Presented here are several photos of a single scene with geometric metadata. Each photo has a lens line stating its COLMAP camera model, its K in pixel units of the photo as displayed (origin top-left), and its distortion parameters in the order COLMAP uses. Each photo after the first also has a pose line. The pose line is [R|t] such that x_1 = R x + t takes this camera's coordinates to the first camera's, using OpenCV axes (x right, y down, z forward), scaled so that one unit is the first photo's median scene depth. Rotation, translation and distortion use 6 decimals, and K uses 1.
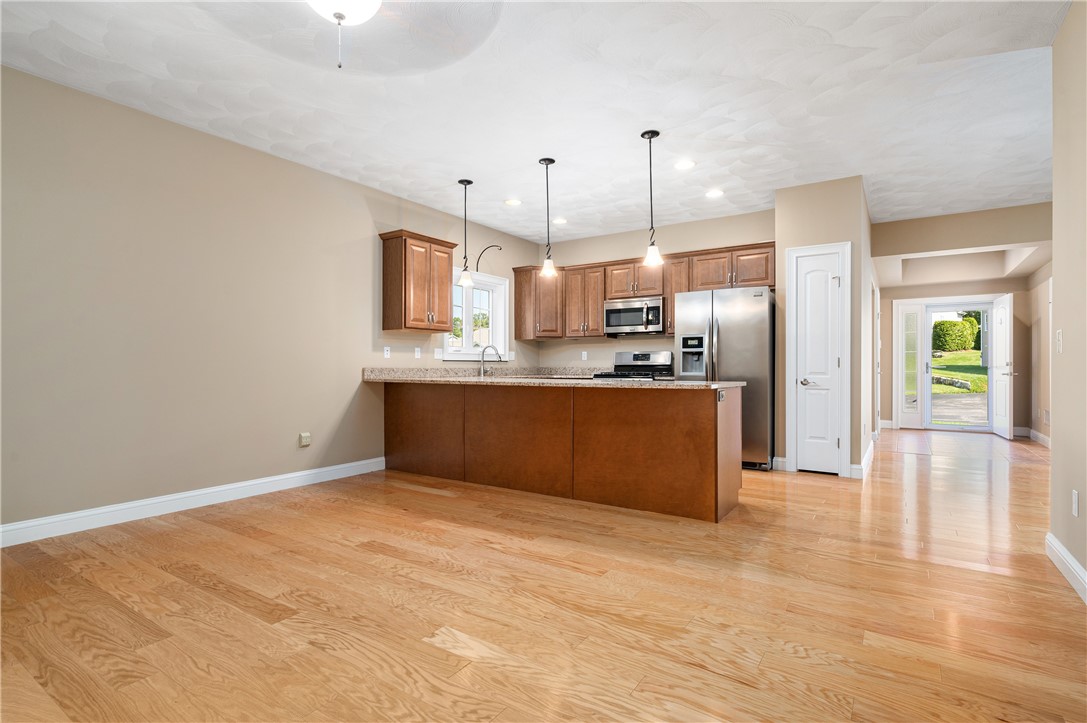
lens RADIAL K [[530.5, 0, 543.5], [0, 530.5, 361.5], [0, 0, 1]] dist [-0.000371, -0.000247]
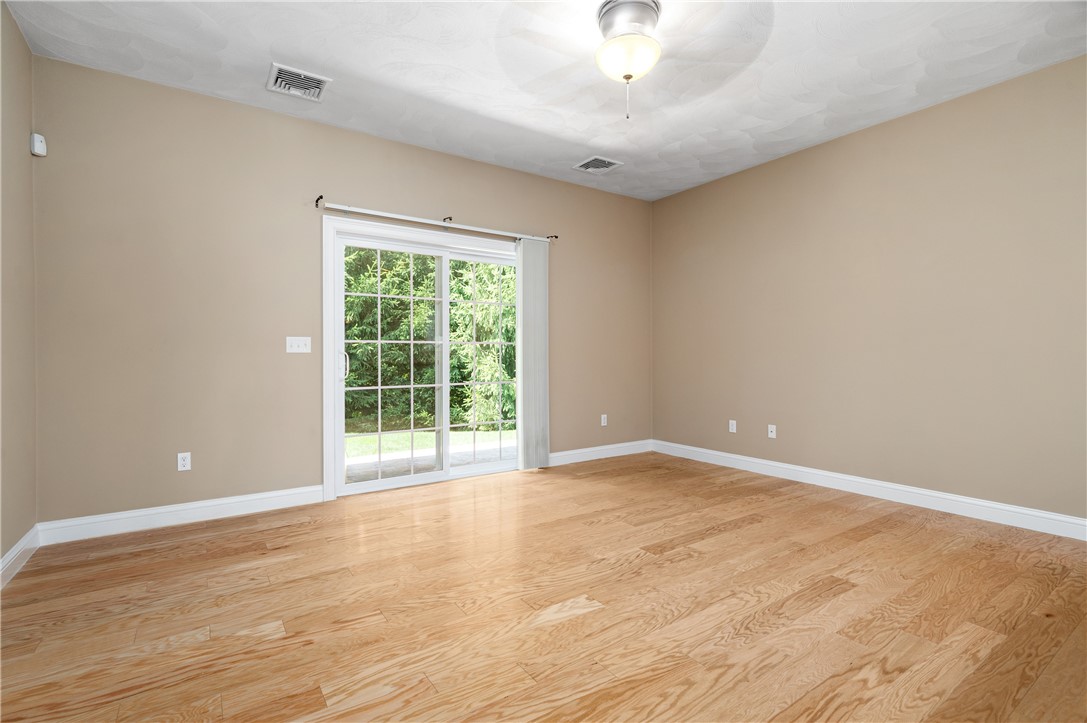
lens RADIAL K [[502.7, 0, 538.8], [0, 502.7, 353.8], [0, 0, 1]] dist [0.001468, -0.000111]
pose [[-0.371081, -0.001726, -0.928599, 0.677566], [0.005938, 0.999973, -0.004232, -0.001491], [0.928582, -0.007085, -0.371061, 1.066222]]
